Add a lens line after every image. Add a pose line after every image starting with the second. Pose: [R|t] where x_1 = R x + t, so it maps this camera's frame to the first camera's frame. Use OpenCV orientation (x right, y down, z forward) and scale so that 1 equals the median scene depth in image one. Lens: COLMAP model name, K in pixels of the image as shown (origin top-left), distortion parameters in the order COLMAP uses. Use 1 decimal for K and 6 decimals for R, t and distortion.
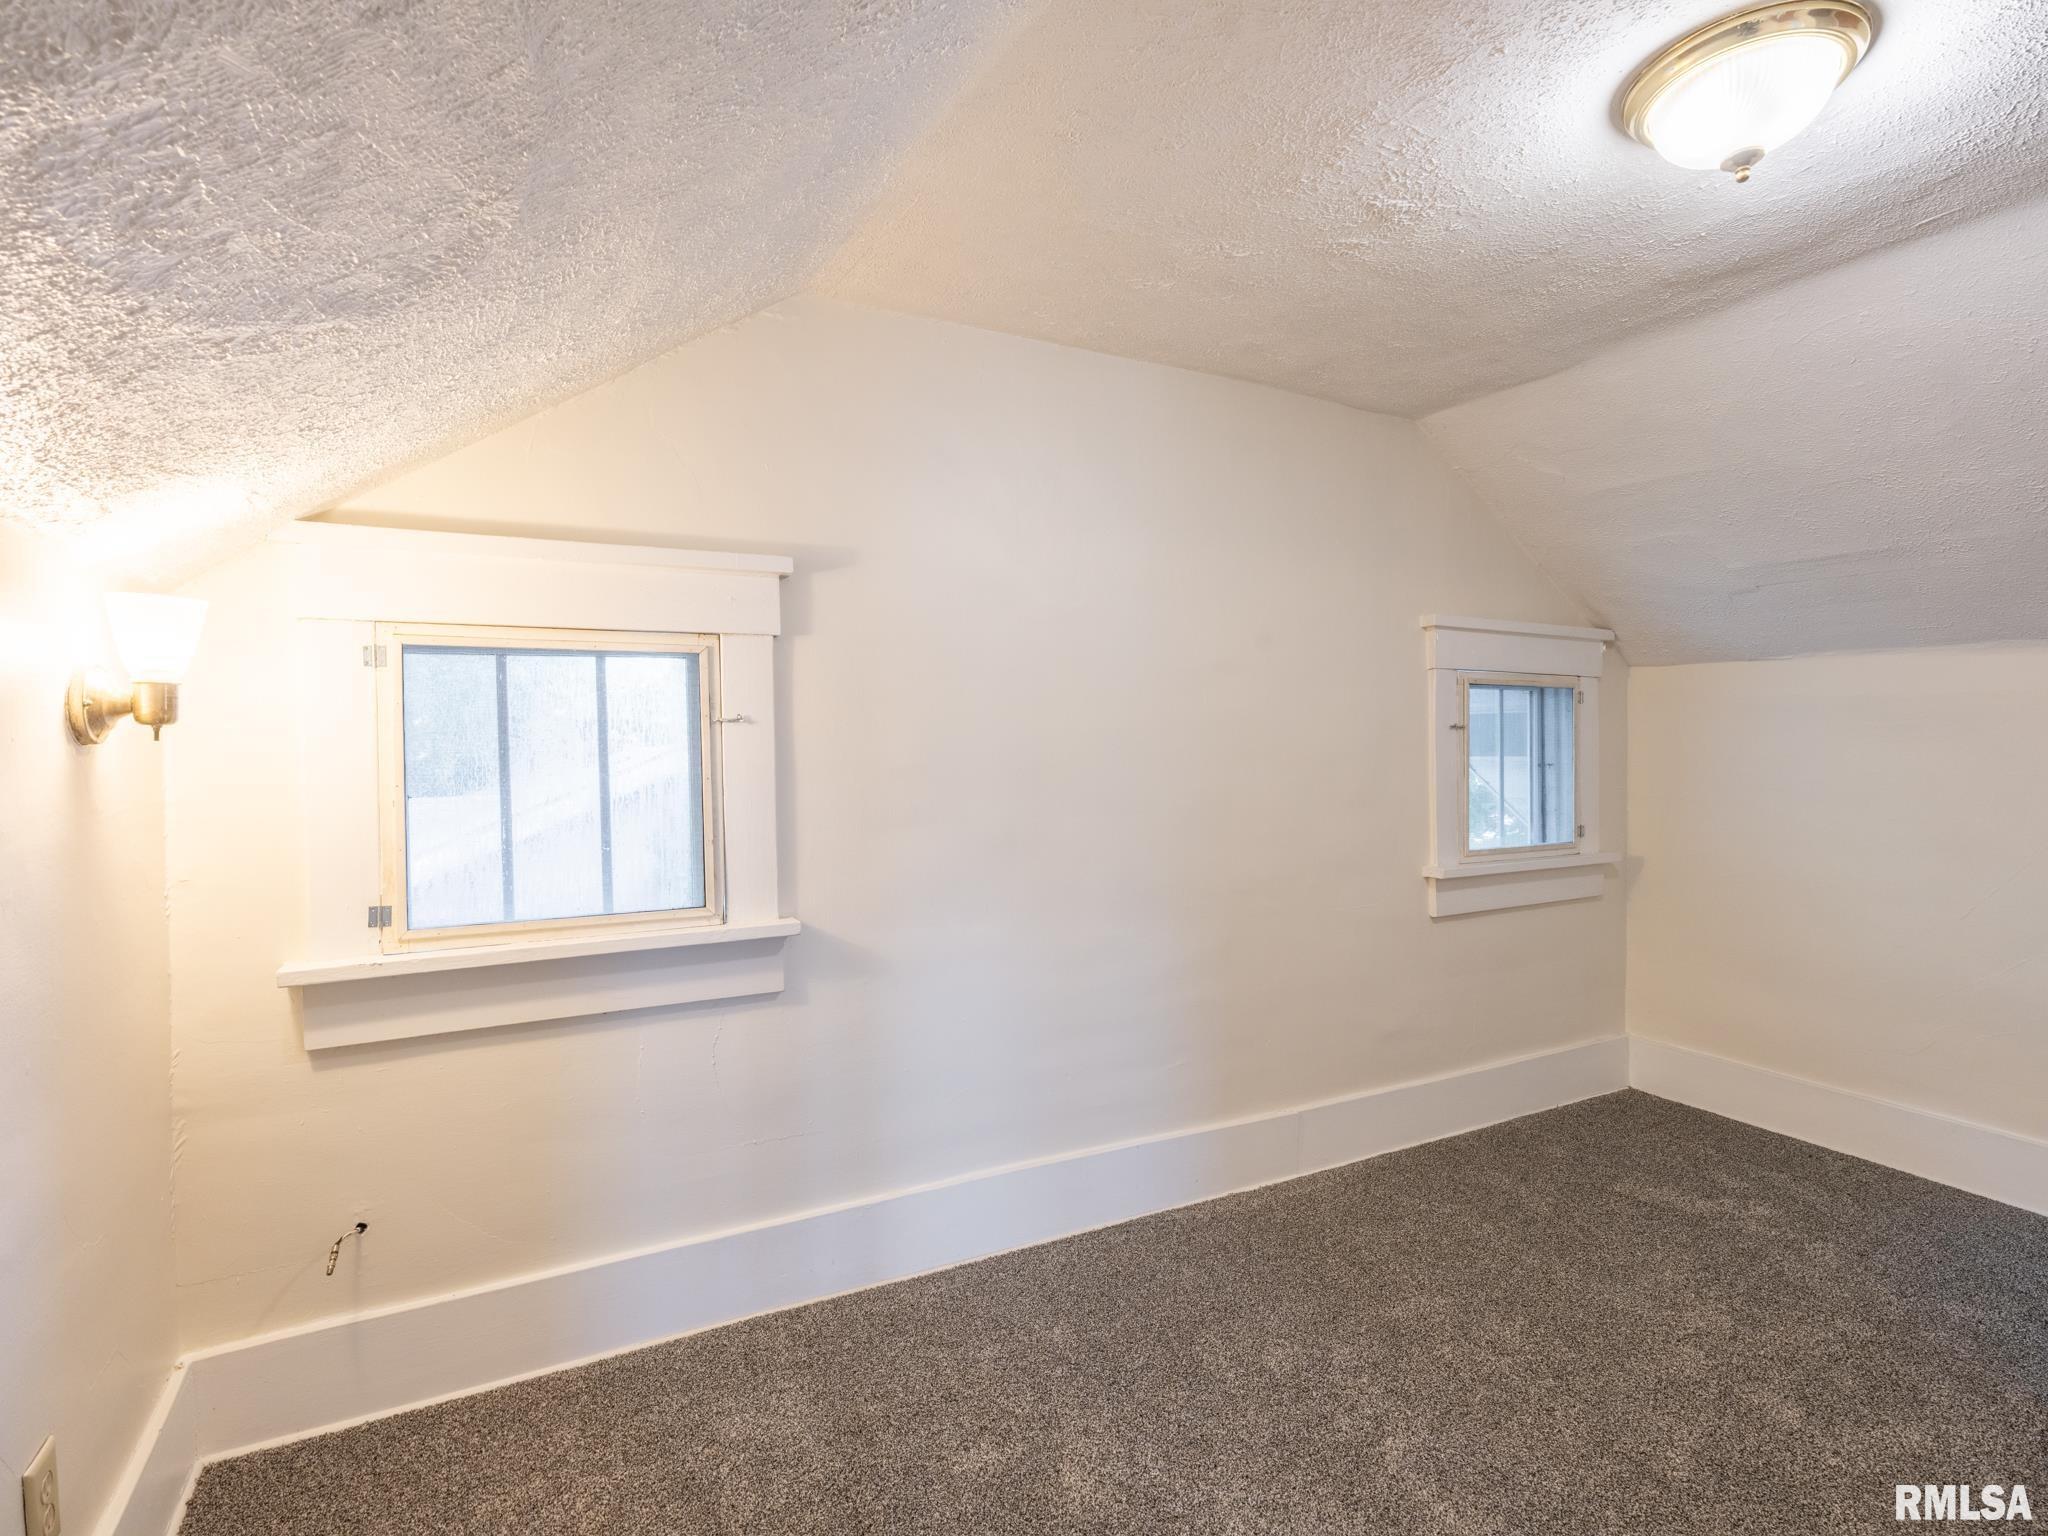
lens RADIAL K [[1014.2, 0, 1024.0], [0, 1014.2, 768.0], [0, 0, 1]] dist [0.001138, -0.000054]
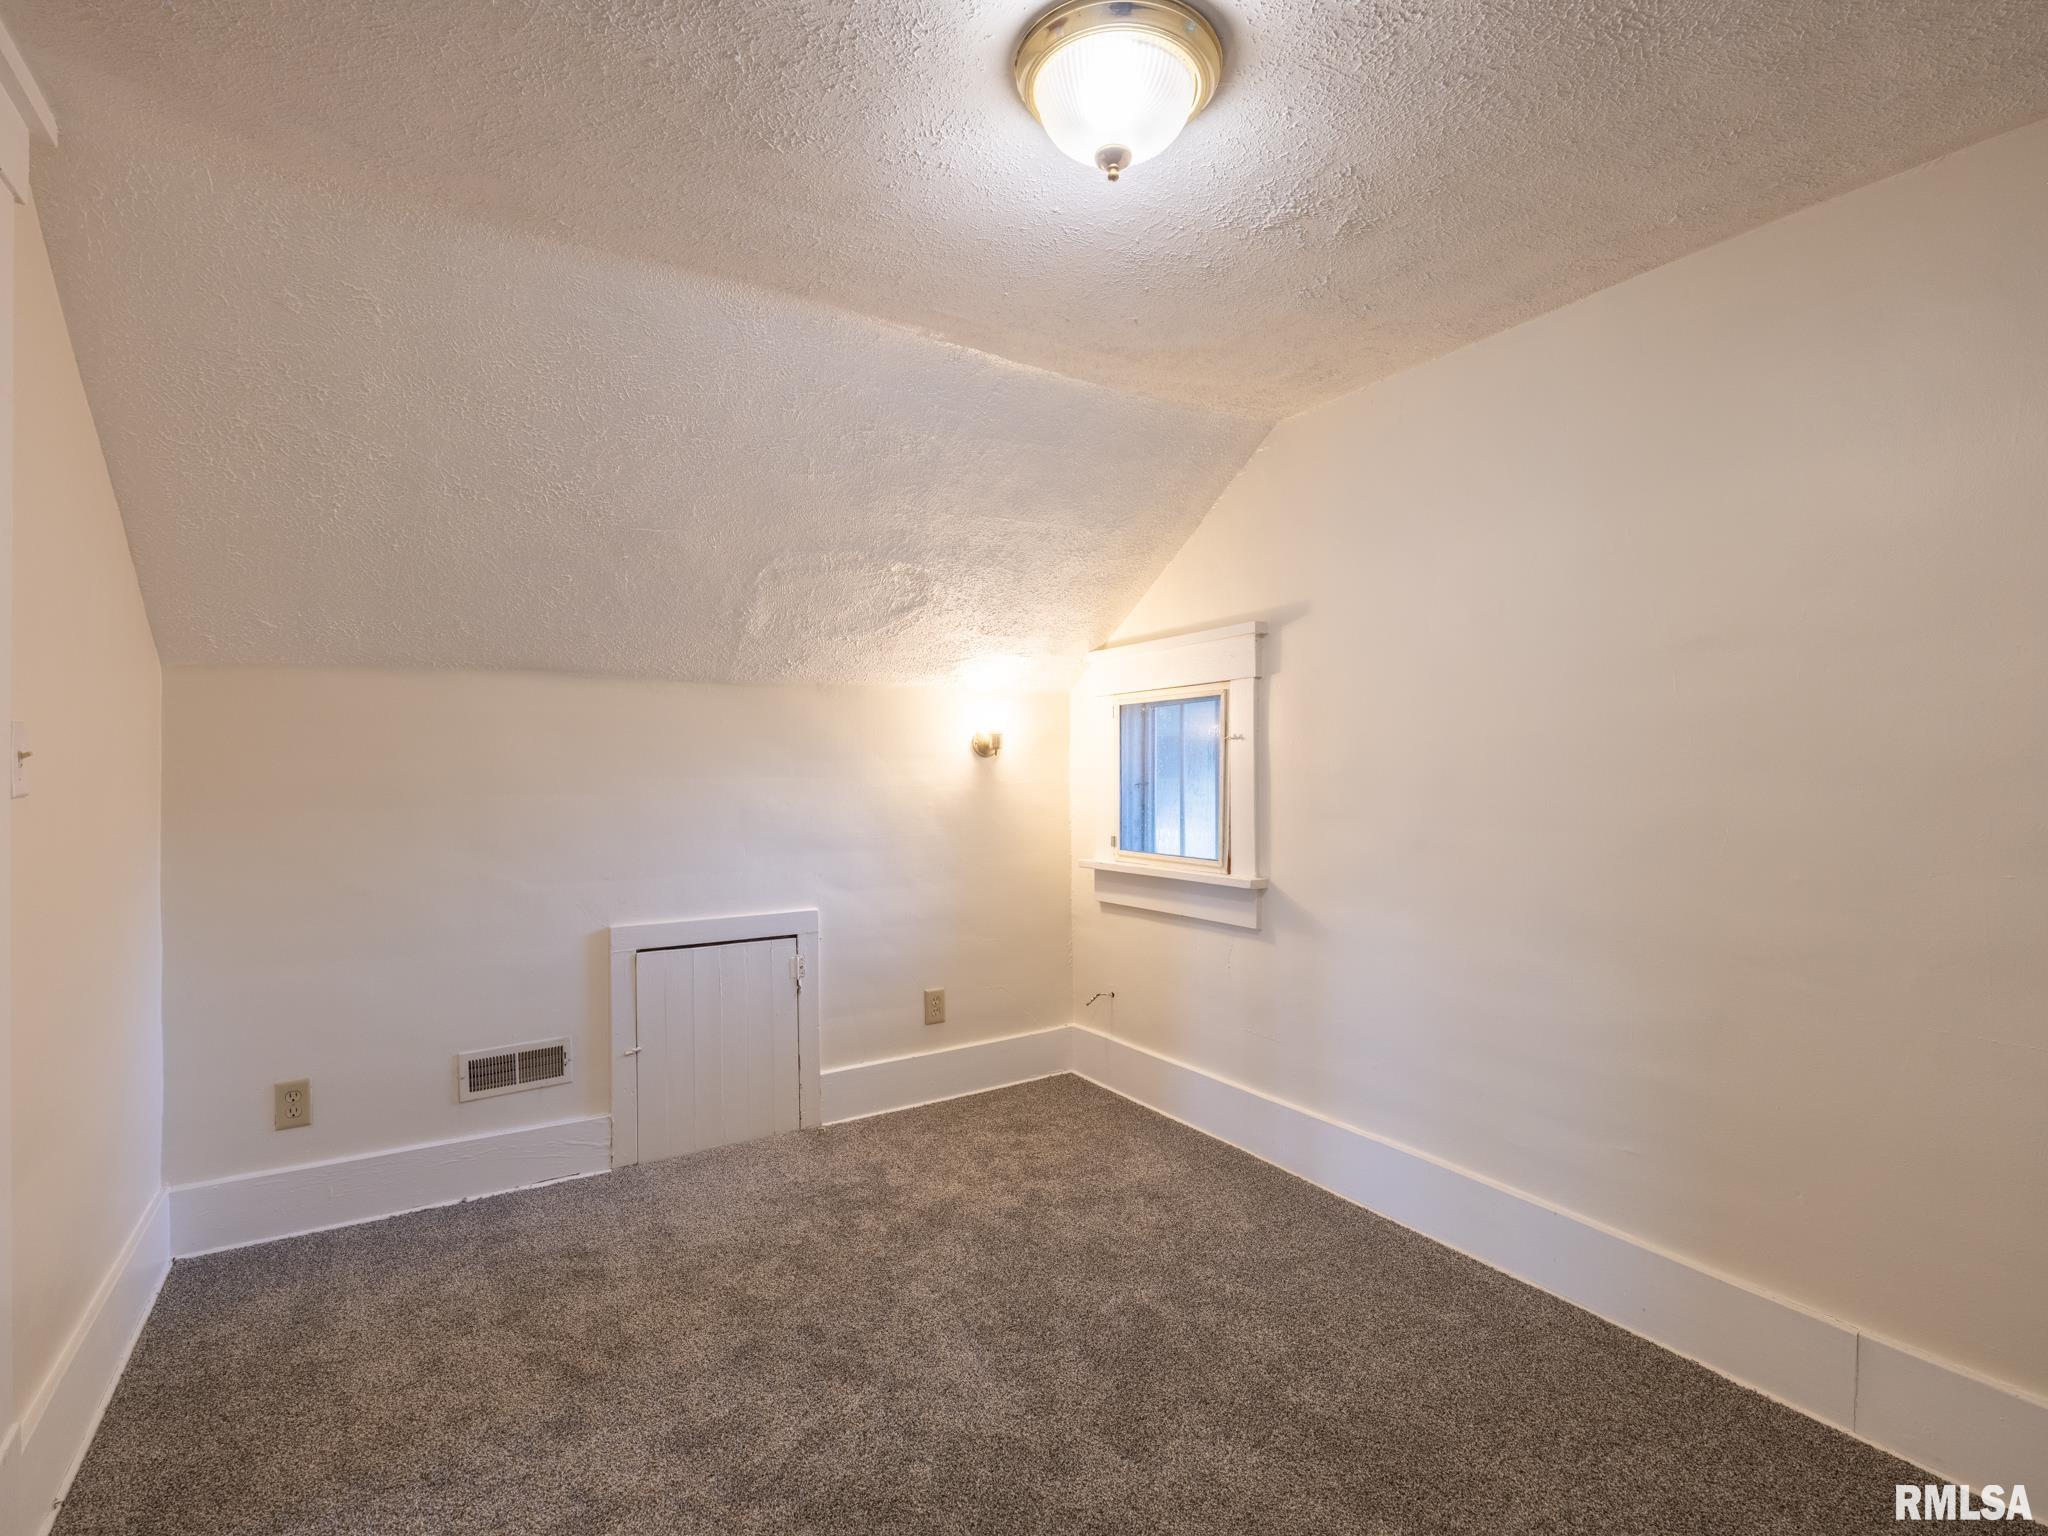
lens RADIAL K [[992.2, 0, 1030.1], [0, 992.2, 766.9], [0, 0, 1]] dist [-0.001923, -0.000117]
pose [[0.067956, 0.008524, -0.997652, 1.126733], [-0.009202, 0.999926, 0.007917, -0.013368], [0.997646, 0.008642, 0.068029, 0.600206]]
